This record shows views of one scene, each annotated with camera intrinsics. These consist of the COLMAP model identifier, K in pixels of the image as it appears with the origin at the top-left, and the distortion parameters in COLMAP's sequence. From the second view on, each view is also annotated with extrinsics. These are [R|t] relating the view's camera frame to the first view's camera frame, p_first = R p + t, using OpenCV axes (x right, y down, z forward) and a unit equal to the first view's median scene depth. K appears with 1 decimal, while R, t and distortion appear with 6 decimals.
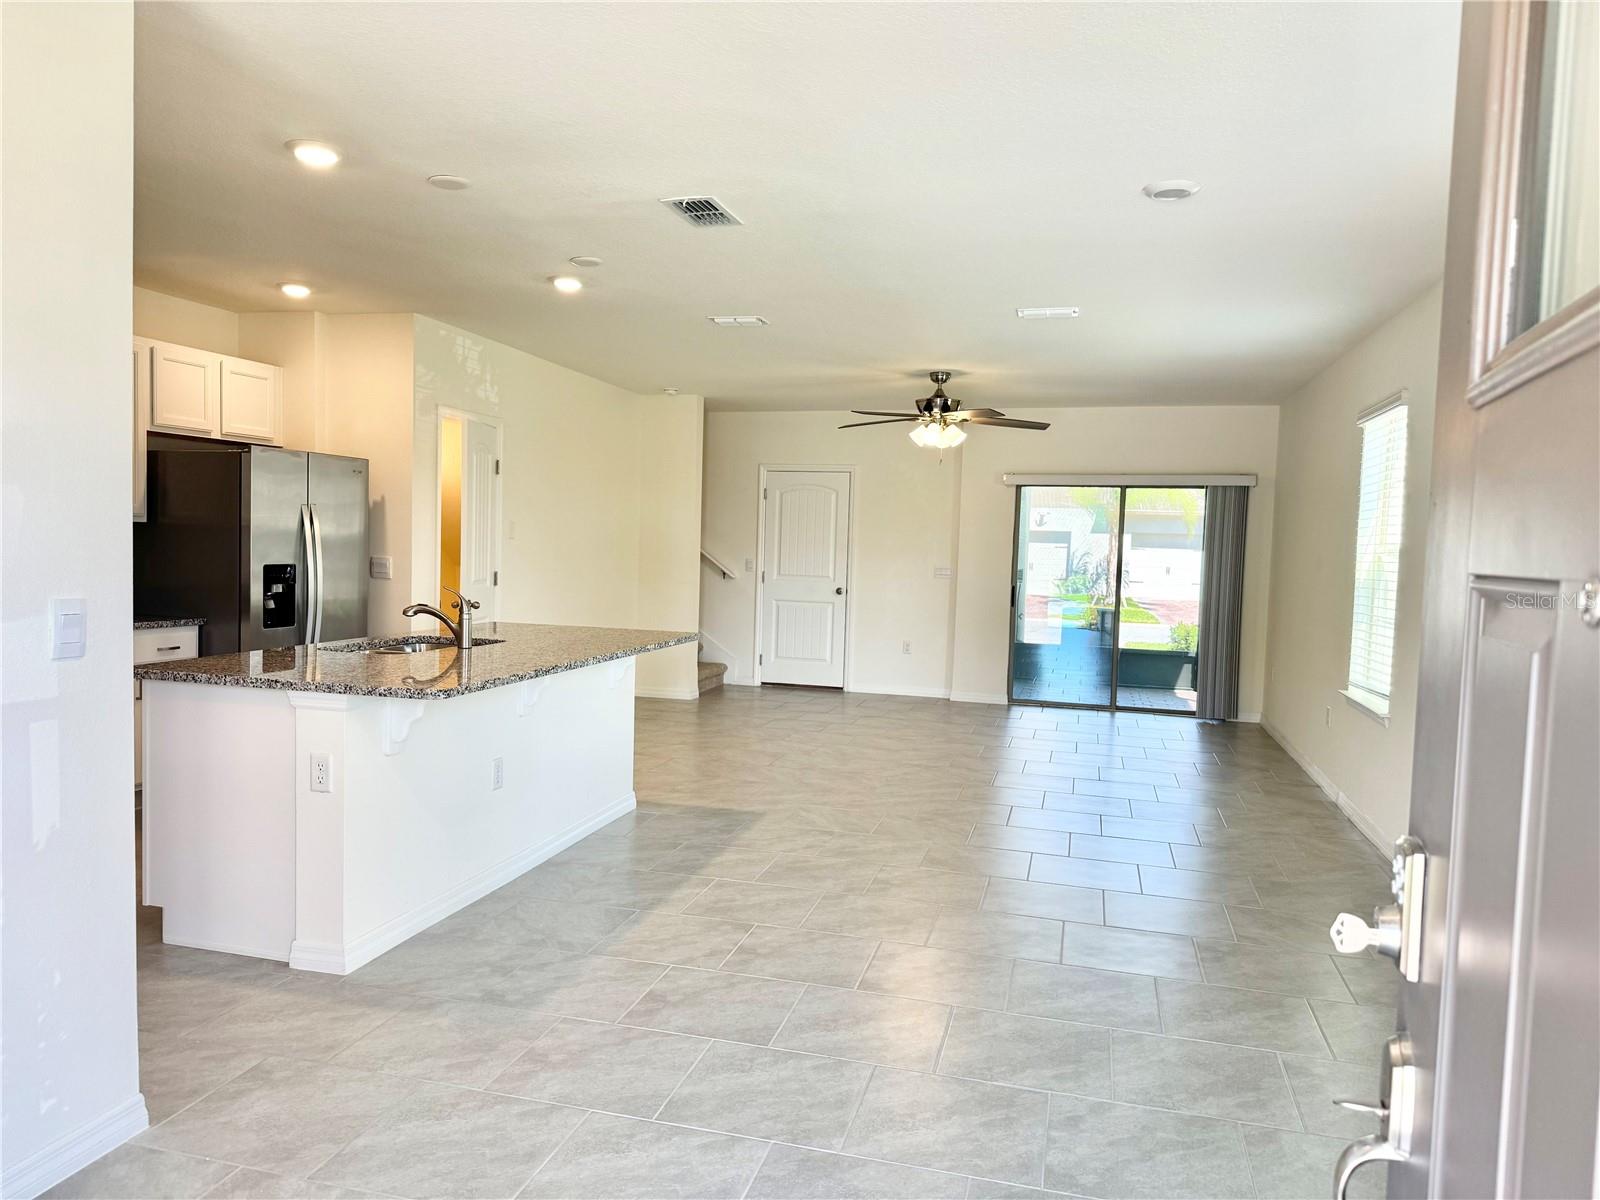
lens RADIAL K [[1118.6, 0, 780.4], [0, 1118.6, 620.4], [0, 0, 1]] dist [0.085449, -0.081903]
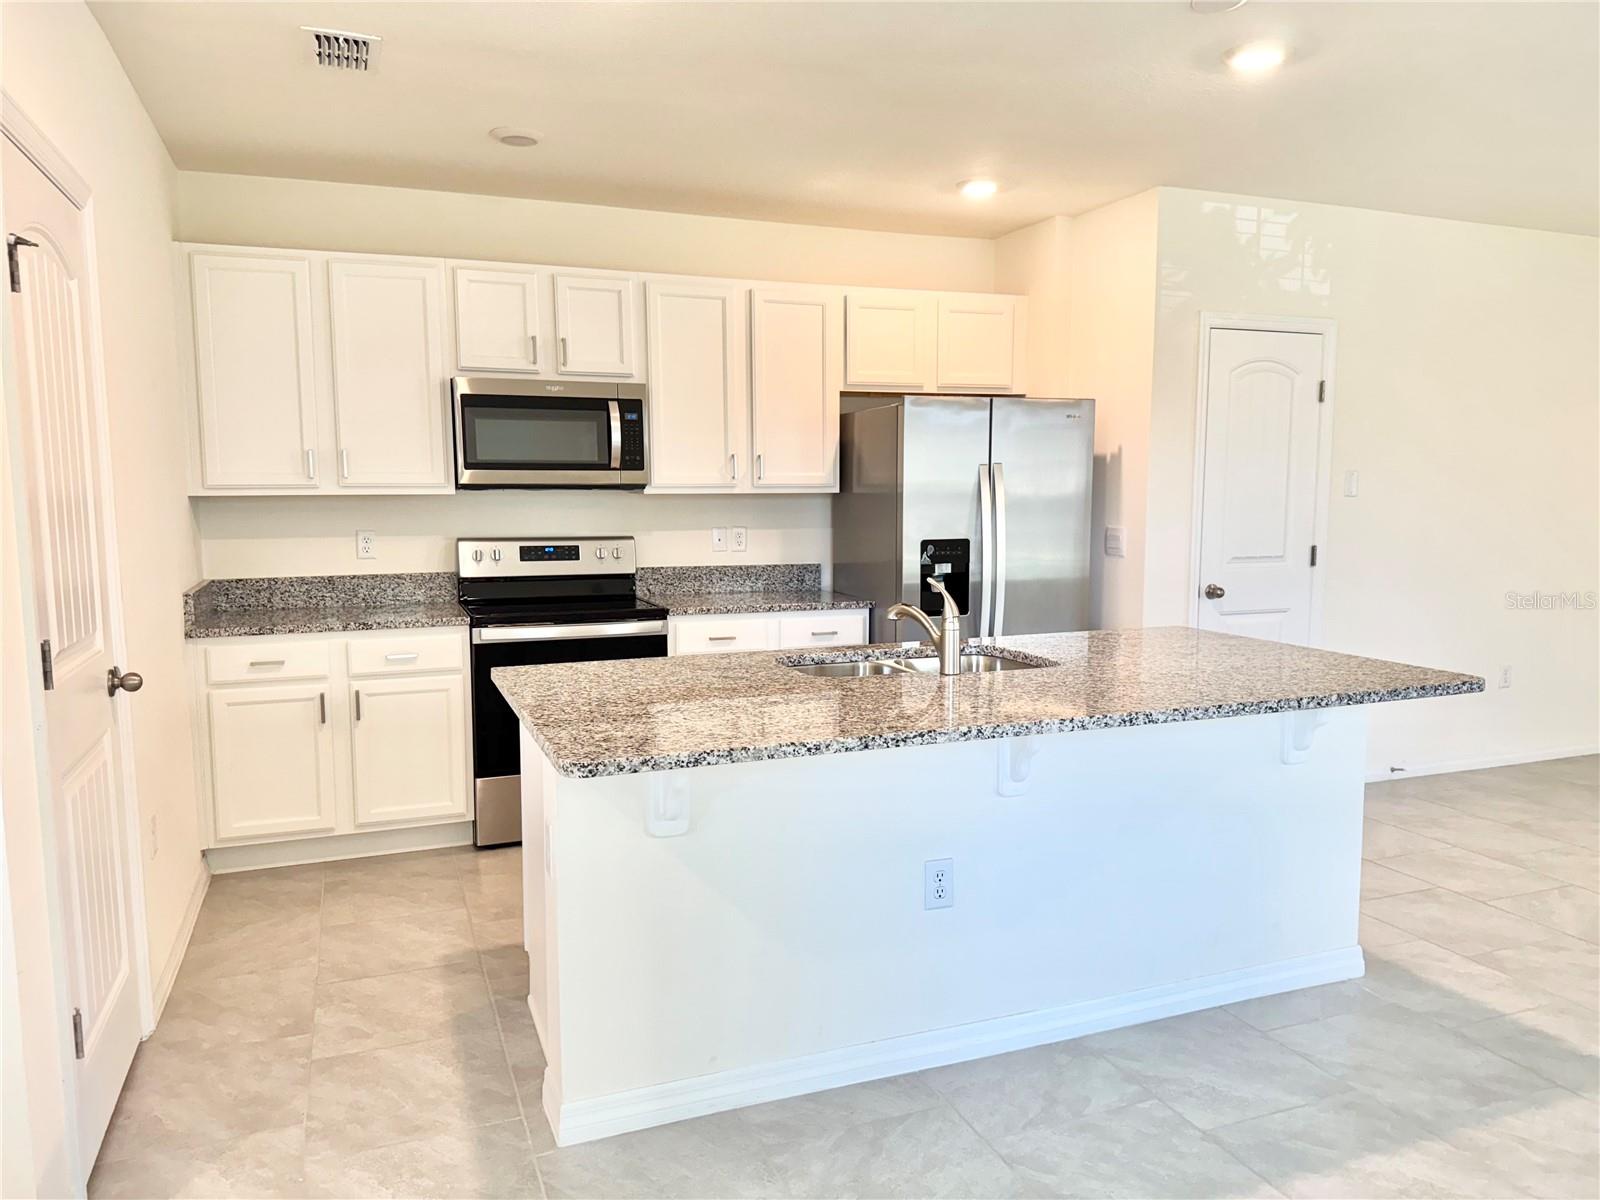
lens RADIAL K [[1118.6, 0, 780.4], [0, 1118.6, 620.4], [0, 0, 1]] dist [0.085449, -0.081903]
pose [[0.602691, 0.063052, -0.795479, 0.108377], [-0.036548, 0.998008, 0.051415, -0.022364], [0.797137, -0.001914, 0.603795, 0.332488]]
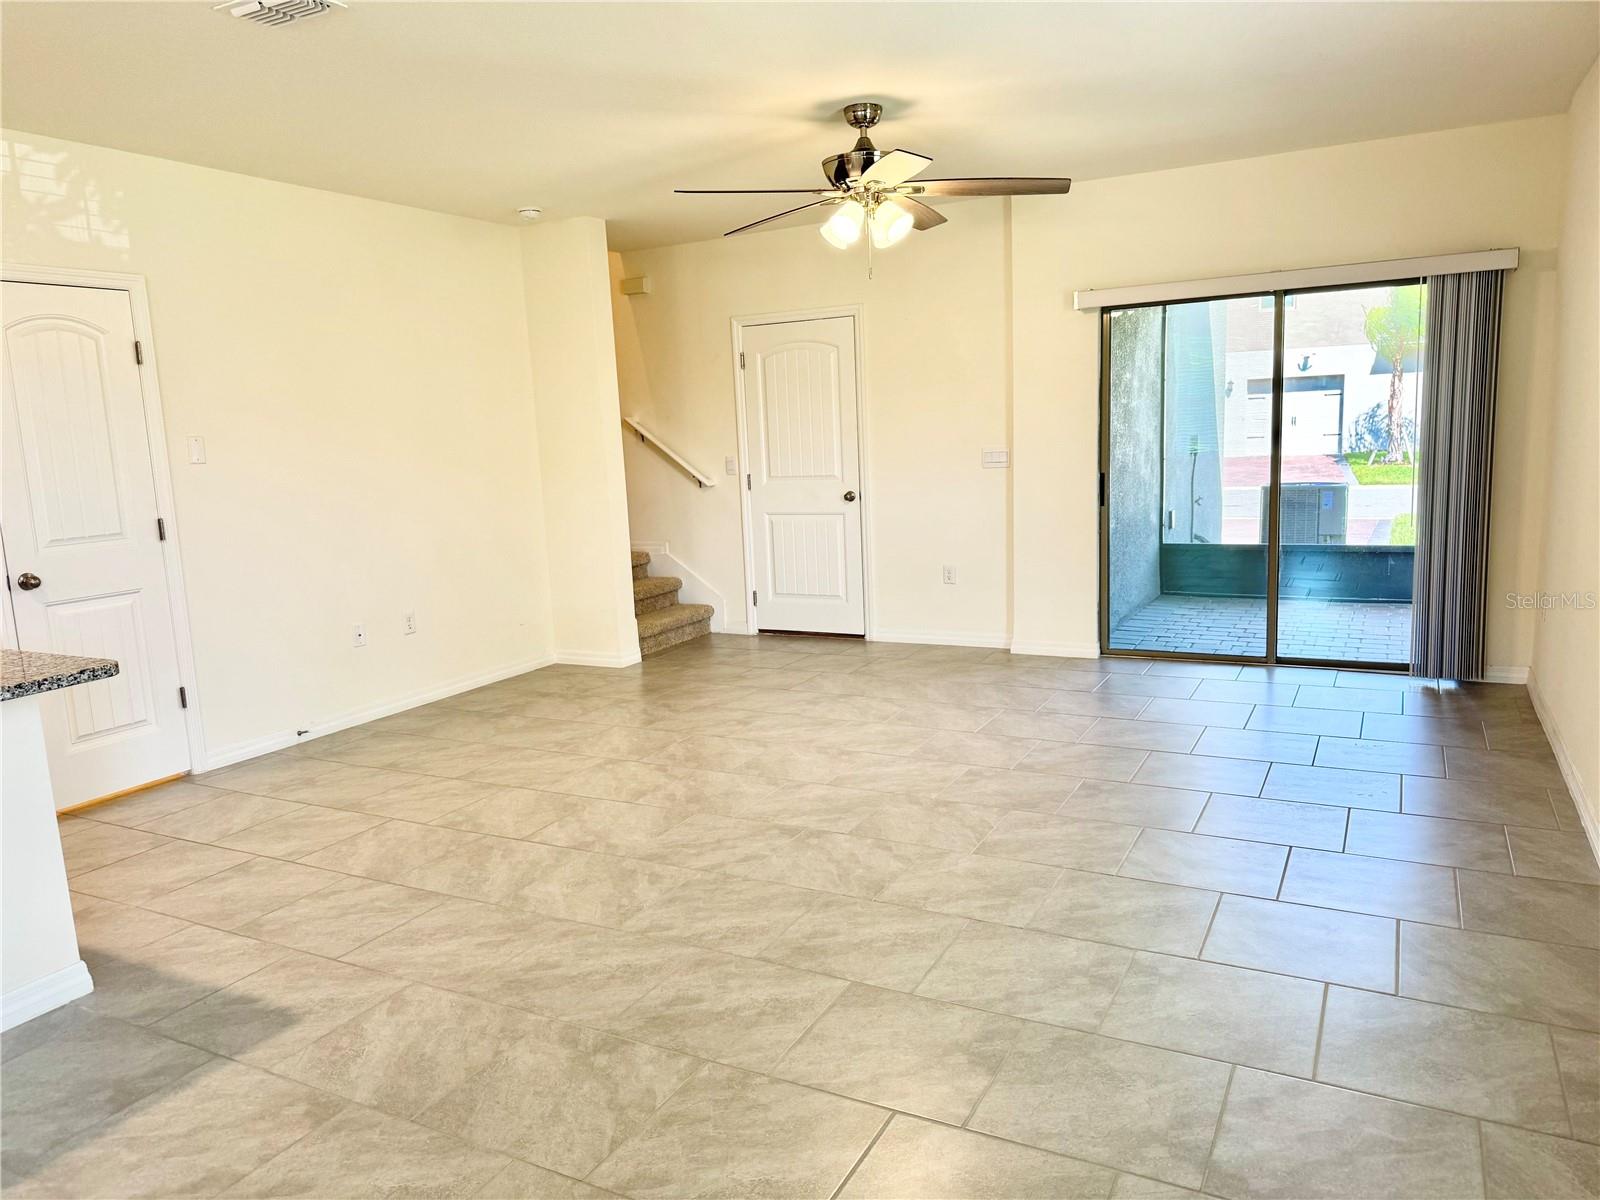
lens RADIAL K [[1131.8, 0, 770.0], [0, 1131.8, 630.2], [0, 0, 1]] dist [0.060672, -0.081513]
pose [[0.972009, -0.034839, -0.232347, 0.238051], [0.060077, 0.992923, 0.102445, -0.026874], [0.227134, -0.113536, 0.967223, 0.451421]]
